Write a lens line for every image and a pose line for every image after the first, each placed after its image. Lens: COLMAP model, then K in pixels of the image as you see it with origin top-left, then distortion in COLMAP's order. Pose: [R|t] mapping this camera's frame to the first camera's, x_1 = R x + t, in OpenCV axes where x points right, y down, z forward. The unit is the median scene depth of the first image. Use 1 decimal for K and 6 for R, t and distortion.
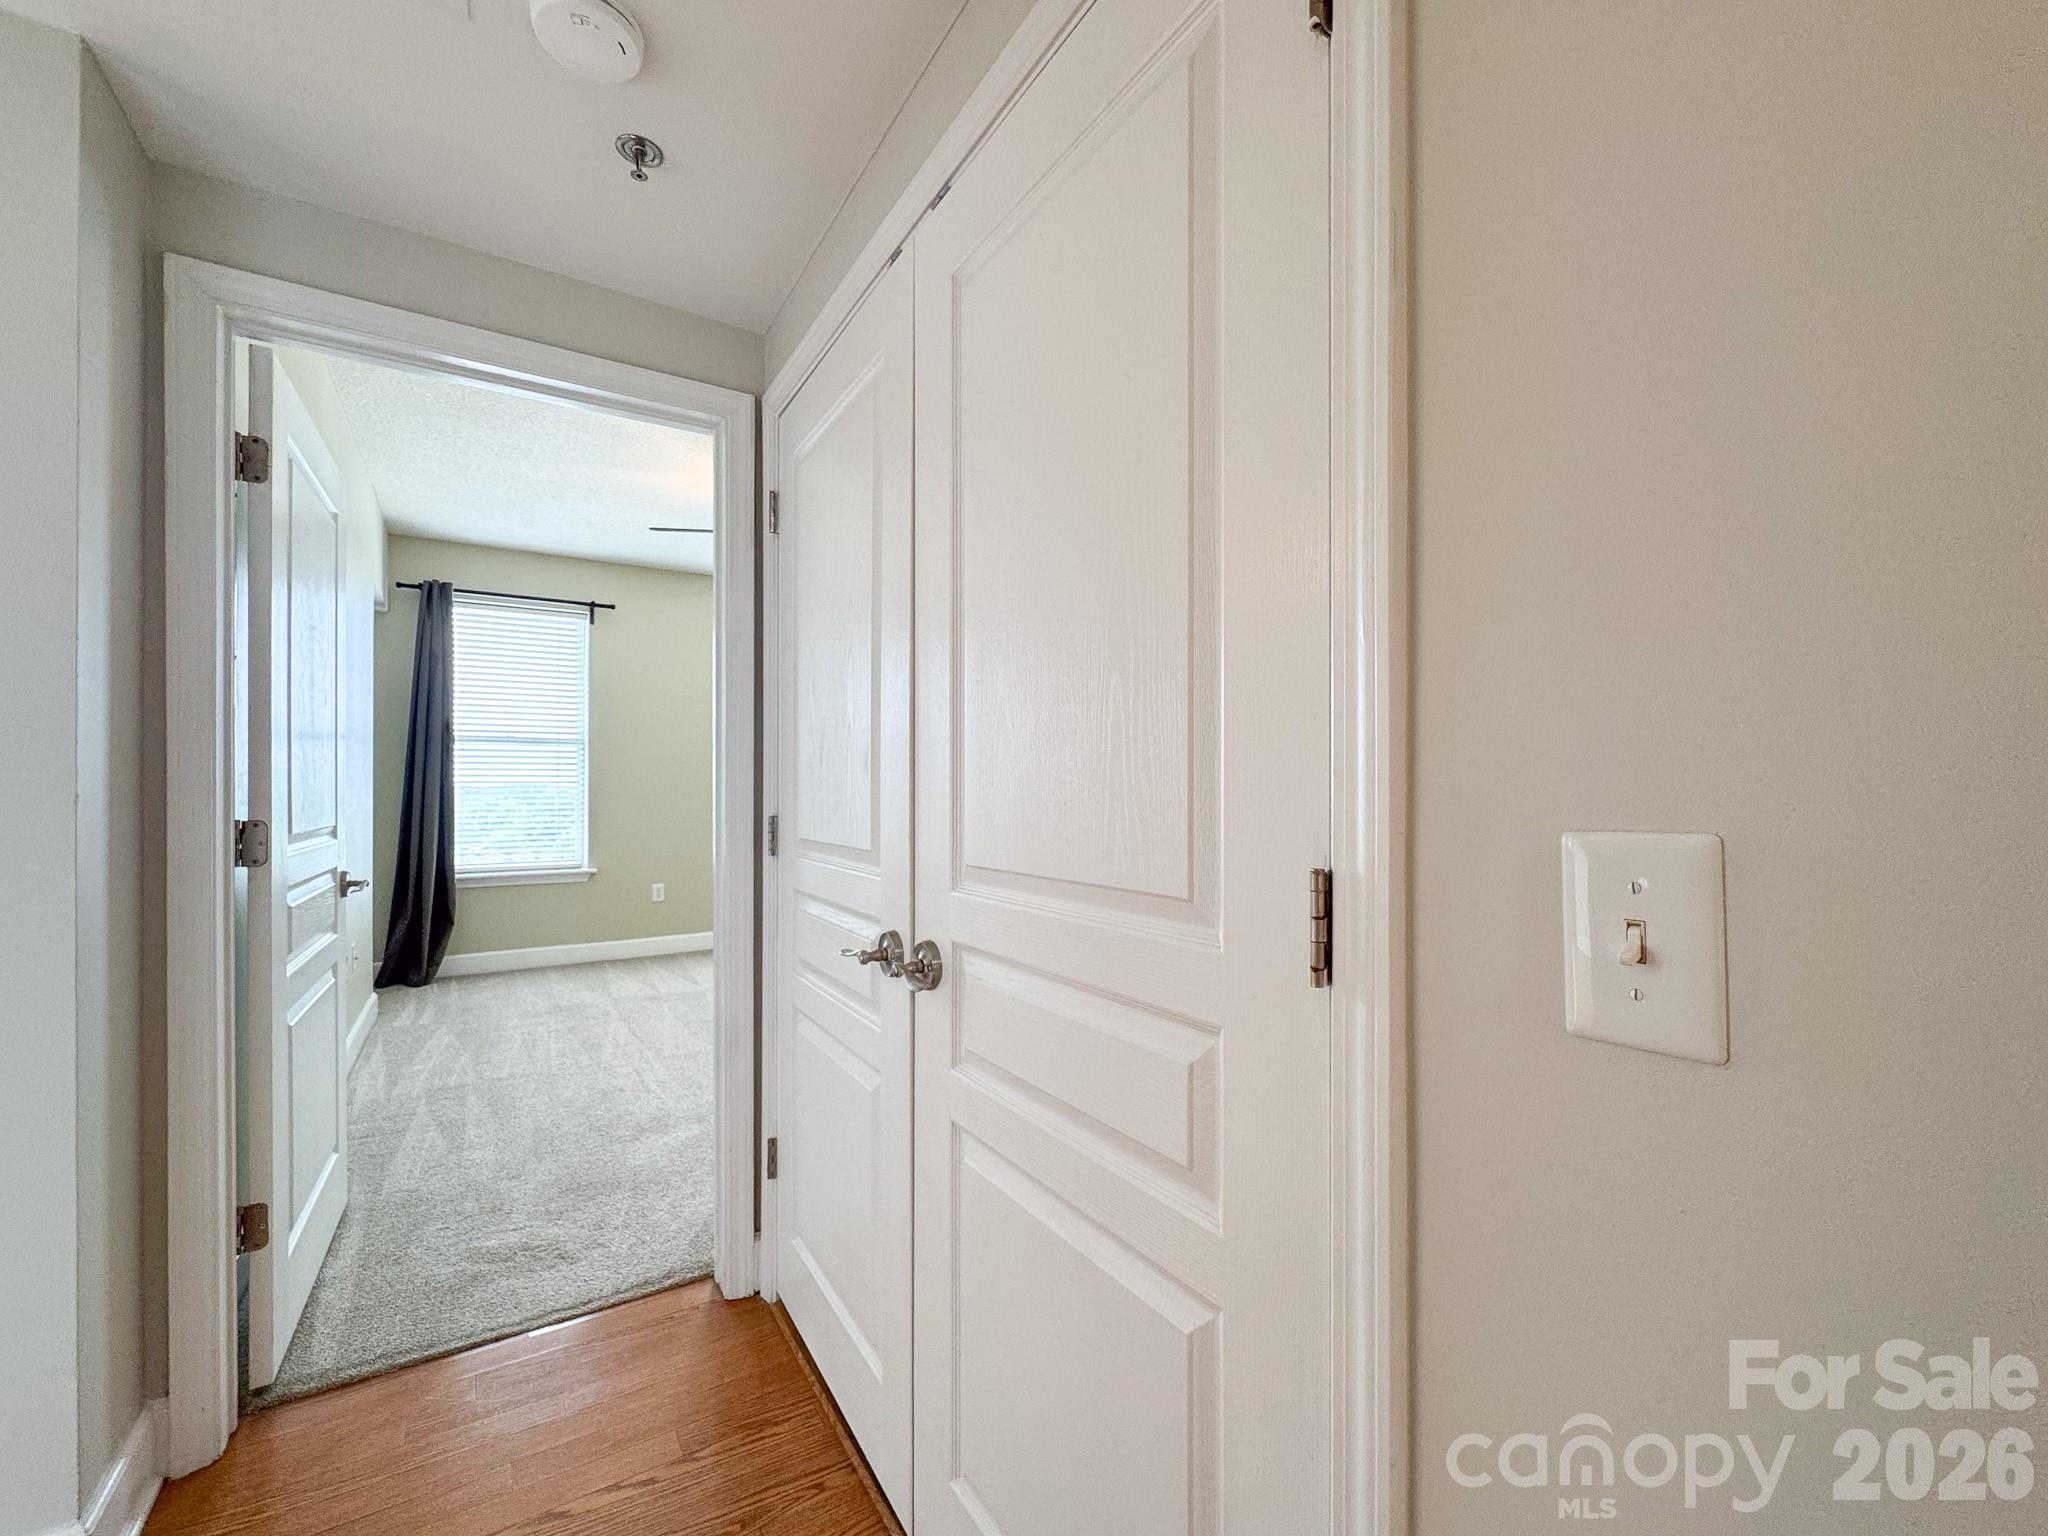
lens RADIAL K [[832.5, 0, 991.6], [0, 832.5, 780.2], [0, 0, 1]] dist [-0.002393, 0.000096]
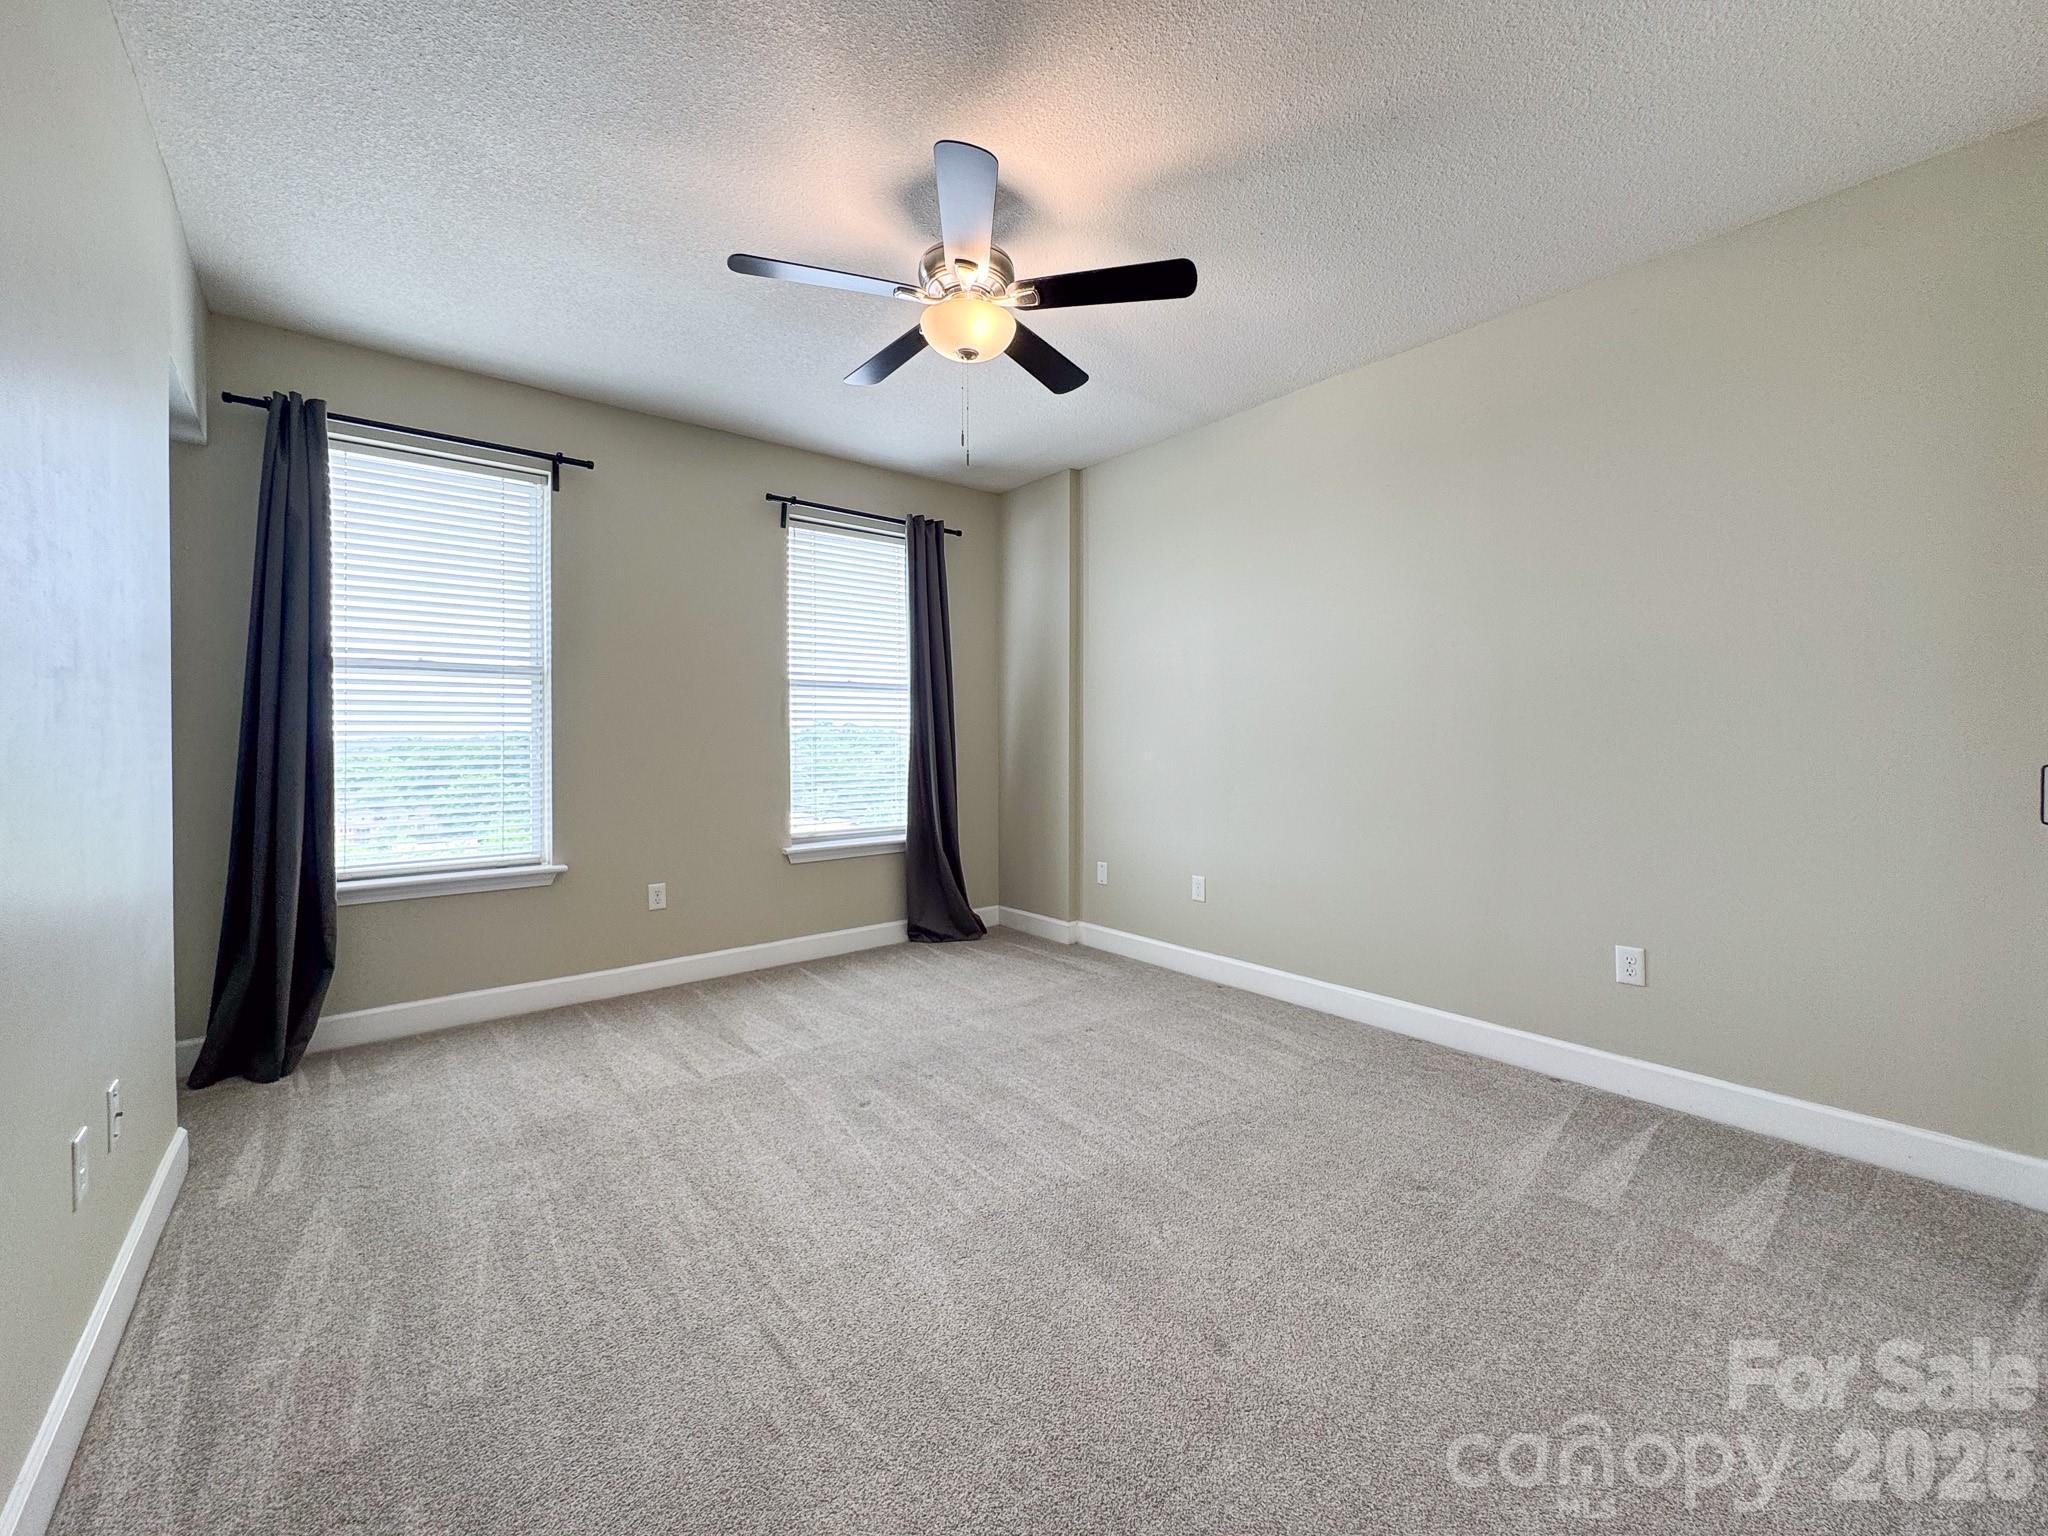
lens RADIAL K [[819.6, 0, 982.3], [0, 819.6, 743.3], [0, 0, 1]] dist [-0.001201, 0.000119]
pose [[0.993962, -0.001332, 0.109715, -0.245457], [-0.000176, 0.999906, 0.013741, 0.001651], [-0.109723, -0.013678, 0.993868, 0.361736]]
